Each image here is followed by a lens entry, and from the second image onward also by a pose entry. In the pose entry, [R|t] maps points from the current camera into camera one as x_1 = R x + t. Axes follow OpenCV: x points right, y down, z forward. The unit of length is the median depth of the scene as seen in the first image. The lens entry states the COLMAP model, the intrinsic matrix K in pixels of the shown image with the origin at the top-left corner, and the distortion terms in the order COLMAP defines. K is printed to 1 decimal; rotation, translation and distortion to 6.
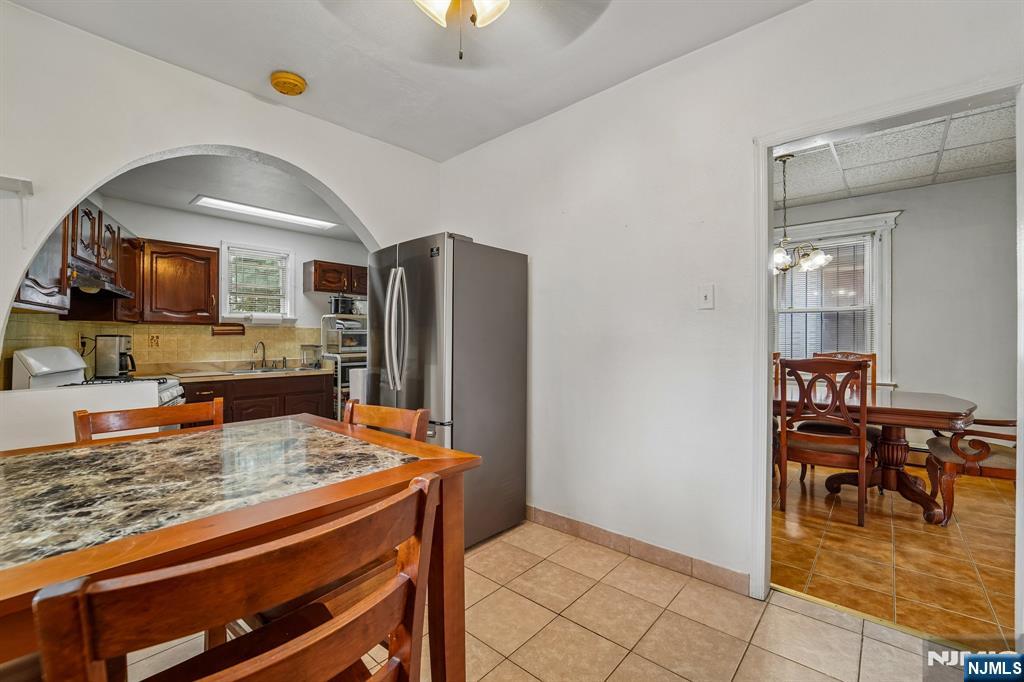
lens RADIAL K [[416.9, 0, 499.2], [0, 416.9, 342.2], [0, 0, 1]] dist [-0.018956, -0.000003]
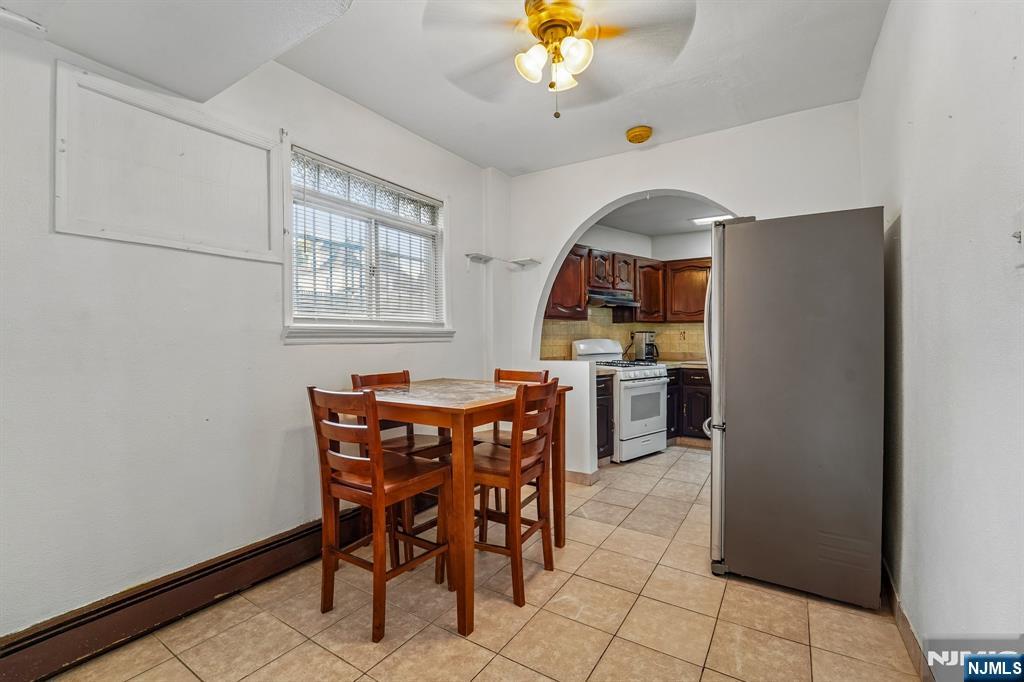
lens RADIAL K [[423.9, 0, 509.8], [0, 423.9, 337.4], [0, 0, 1]] dist [-0.032600, -0.000072]
pose [[0.182978, 0.007552, -0.983088, 0.346598], [-0.003380, 0.999969, 0.007052, -0.003674], [0.983111, 0.002032, 0.182998, 0.181511]]
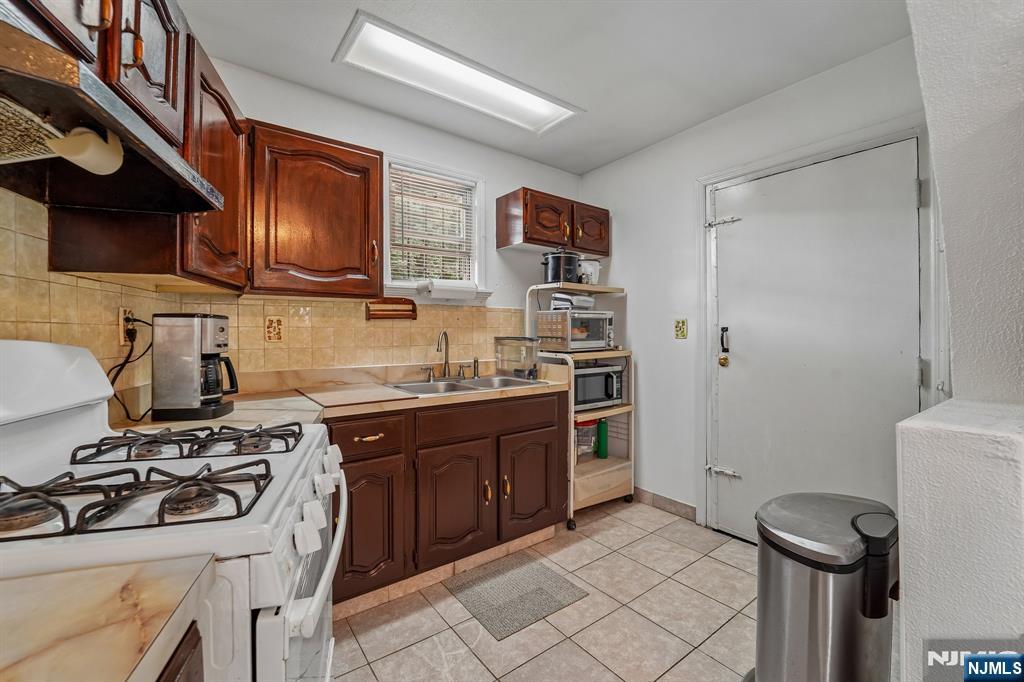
lens RADIAL K [[423.9, 0, 509.8], [0, 423.9, 337.4], [0, 0, 1]] dist [-0.032600, -0.000072]
pose [[0.982140, 0.000051, -0.188154, -0.388210], [0.000987, 0.999985, 0.005427, 0.004314], [0.188152, -0.005516, 0.982125, 0.467055]]
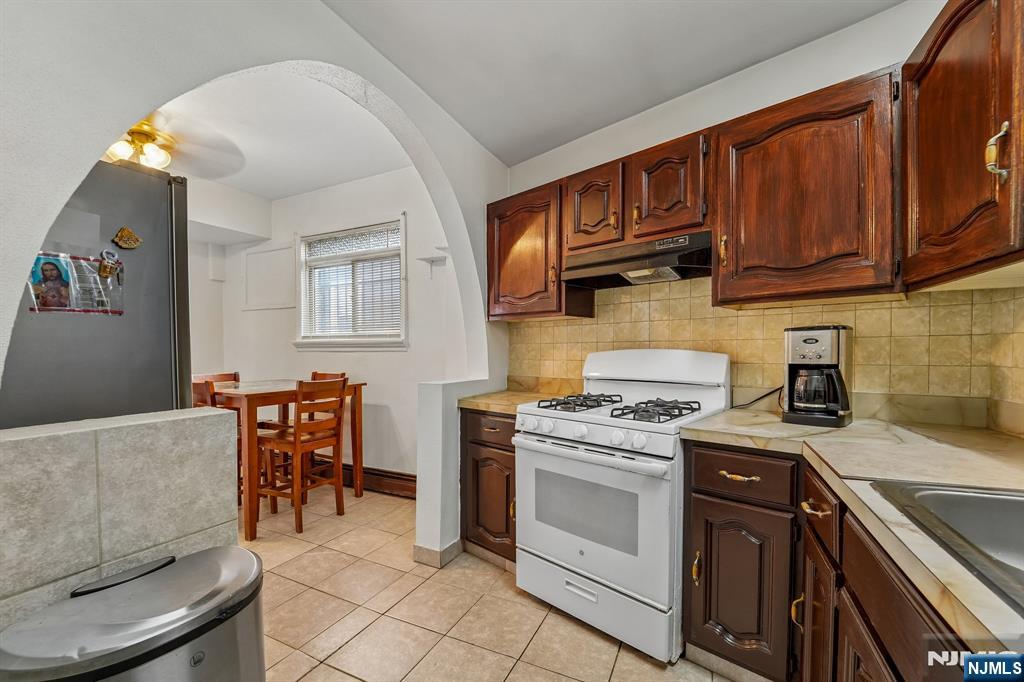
lens RADIAL K [[423.7, 0, 512.2], [0, 423.7, 359.9], [0, 0, 1]] dist [-0.000471, -0.000016]
pose [[-0.955315, 0.015347, -0.295190, -0.333440], [0.006959, 0.999542, 0.029445, 0.003886], [0.295507, 0.026075, -0.954985, 0.993369]]
